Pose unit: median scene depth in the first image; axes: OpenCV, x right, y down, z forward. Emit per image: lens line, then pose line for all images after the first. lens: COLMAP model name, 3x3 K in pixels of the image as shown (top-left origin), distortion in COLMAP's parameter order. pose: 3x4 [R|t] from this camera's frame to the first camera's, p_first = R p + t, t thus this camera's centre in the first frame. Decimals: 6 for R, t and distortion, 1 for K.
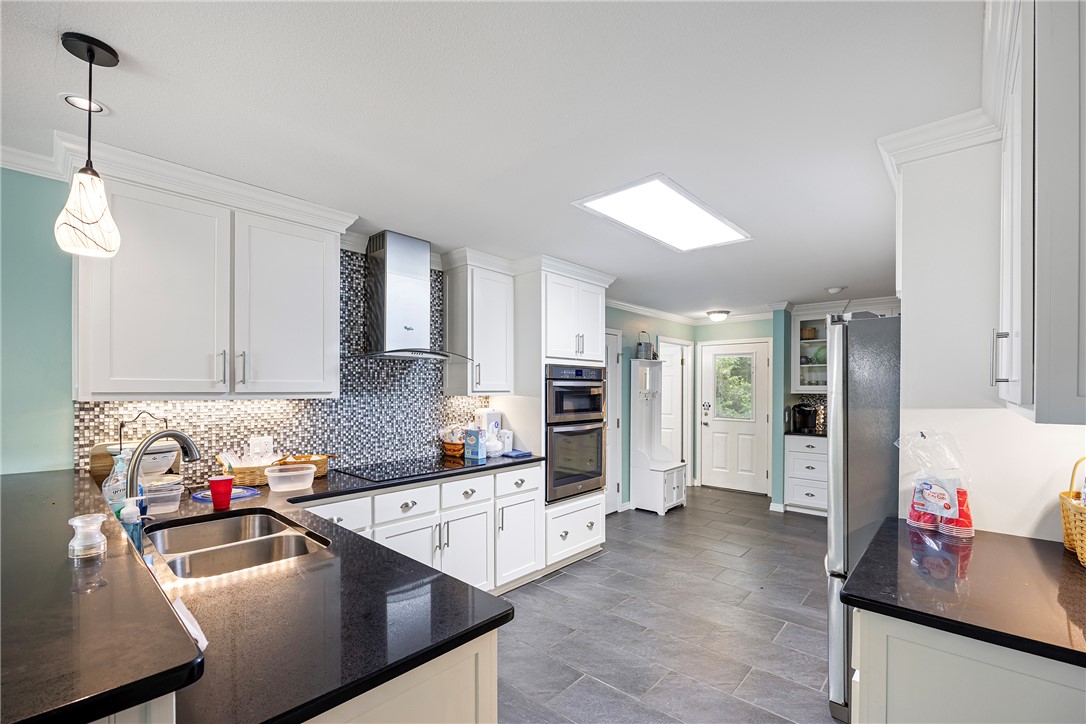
lens RADIAL K [[467.4, 0, 541.1], [0, 467.4, 389.5], [0, 0, 1]] dist [-0.000416, -0.000121]
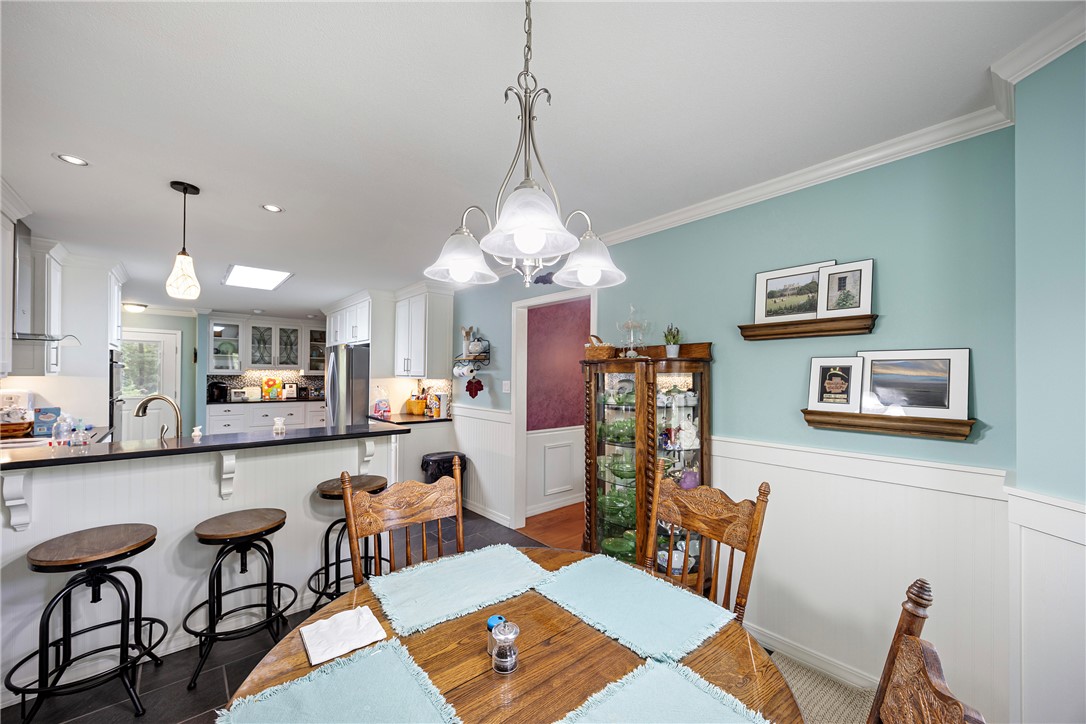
lens RADIAL K [[423.7, 0, 548.9], [0, 423.7, 375.9], [0, 0, 1]] dist [-0.001669, -0.000116]
pose [[0.119081, -0.001744, 0.992883, -0.592241], [-0.007433, 0.999969, 0.002648, 0.001077], [-0.992857, -0.007695, 0.119064, -0.154481]]
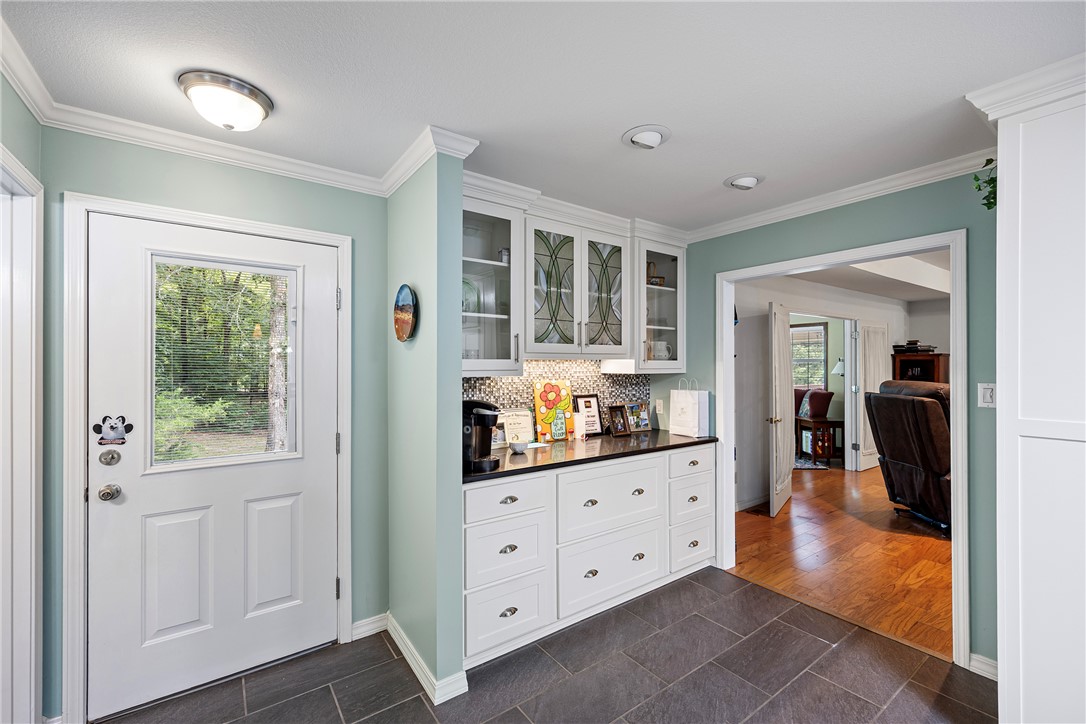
lens RADIAL K [[454.2, 0, 544.1], [0, 454.2, 365.0], [0, 0, 1]] dist [0.000282, -0.000081]
pose [[0.205735, -0.000145, 0.978608, 0.171579], [0.004024, 0.999992, -0.000698, -0.002574], [-0.978599, 0.004081, 0.205734, 0.845521]]
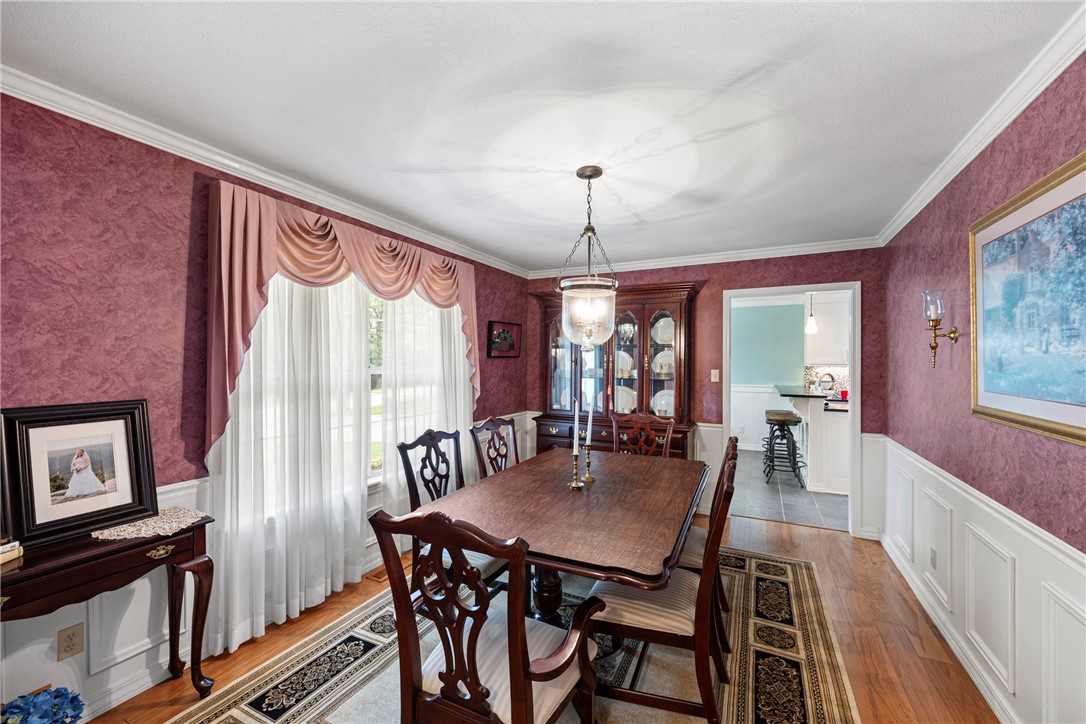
lens RADIAL K [[433.2, 0, 543.0], [0, 433.2, 362.0], [0, 0, 1]] dist [-0.000668, -0.000037]
pose [[0.277191, -0.000643, -0.960814, 0.583326], [-0.001726, 0.999998, -0.001167, 0.000272], [0.960813, 0.001982, 0.277190, -0.662169]]
